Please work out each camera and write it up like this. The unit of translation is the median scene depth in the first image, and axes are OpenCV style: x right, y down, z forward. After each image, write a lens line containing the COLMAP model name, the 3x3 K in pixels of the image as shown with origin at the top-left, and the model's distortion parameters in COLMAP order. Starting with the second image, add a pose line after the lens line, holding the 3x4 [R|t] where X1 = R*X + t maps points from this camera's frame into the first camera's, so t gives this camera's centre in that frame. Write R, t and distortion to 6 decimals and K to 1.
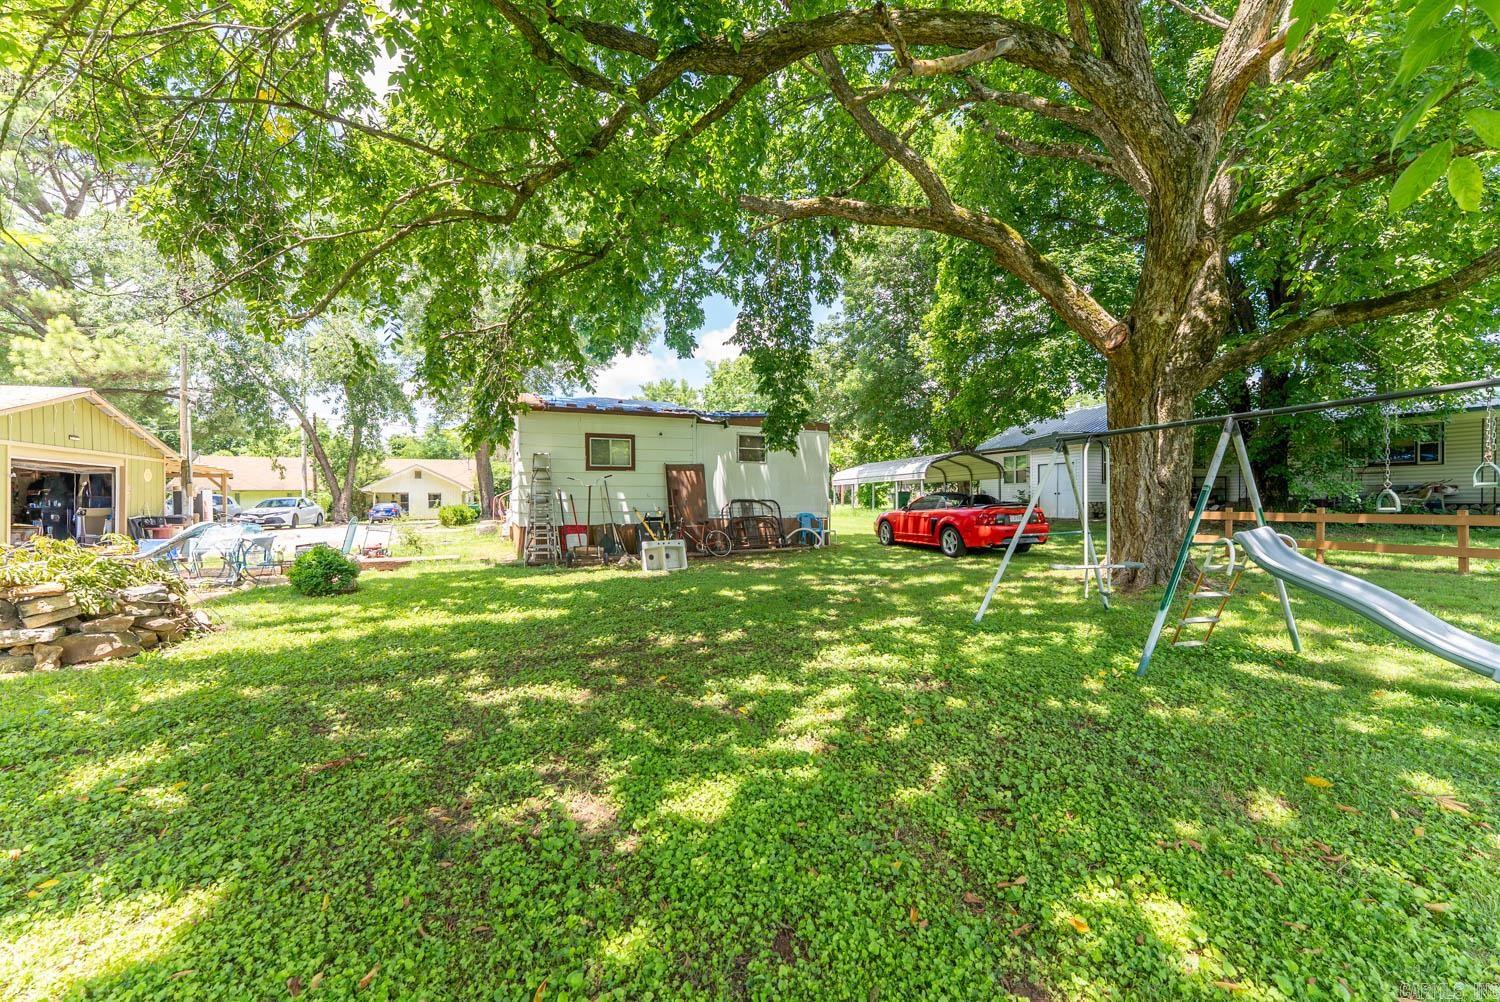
lens RADIAL K [[605.1, 0, 759.7], [0, 605.1, 501.5], [0, 0, 1]] dist [-0.000967, -0.000614]
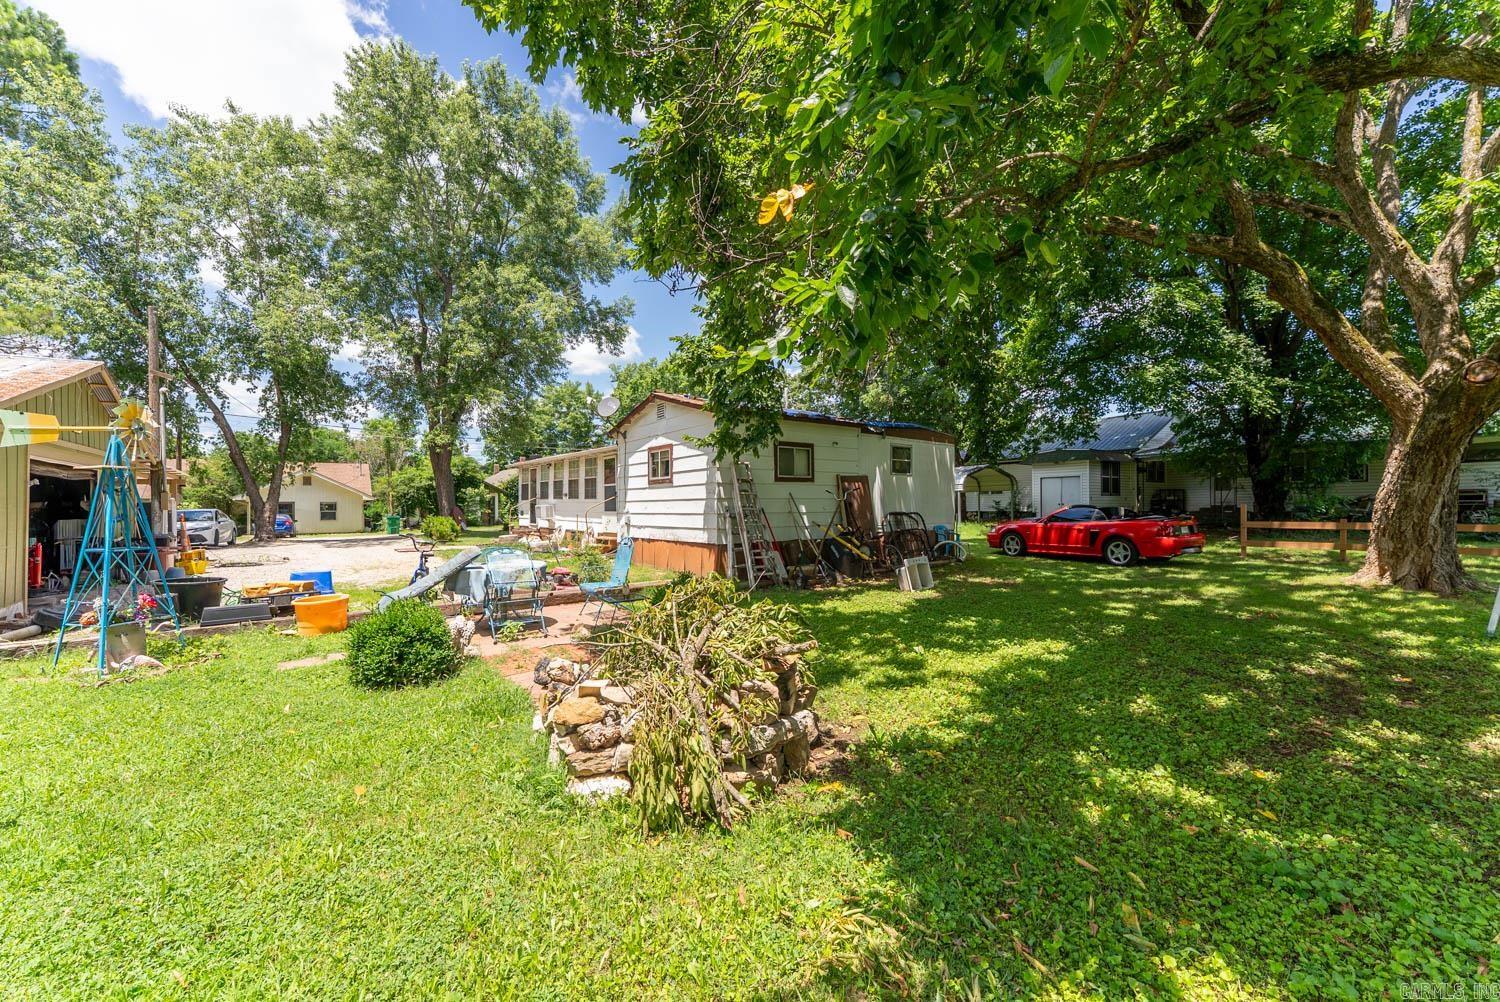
lens RADIAL K [[605.1, 0, 750.3], [0, 605.1, 501.9], [0, 0, 1]] dist [-0.000967, -0.000614]
pose [[0.973527, -0.000068, 0.228574, -0.514033], [0.002656, 0.999936, -0.011013, -0.010404], [-0.228559, 0.011329, 0.973464, 0.110846]]
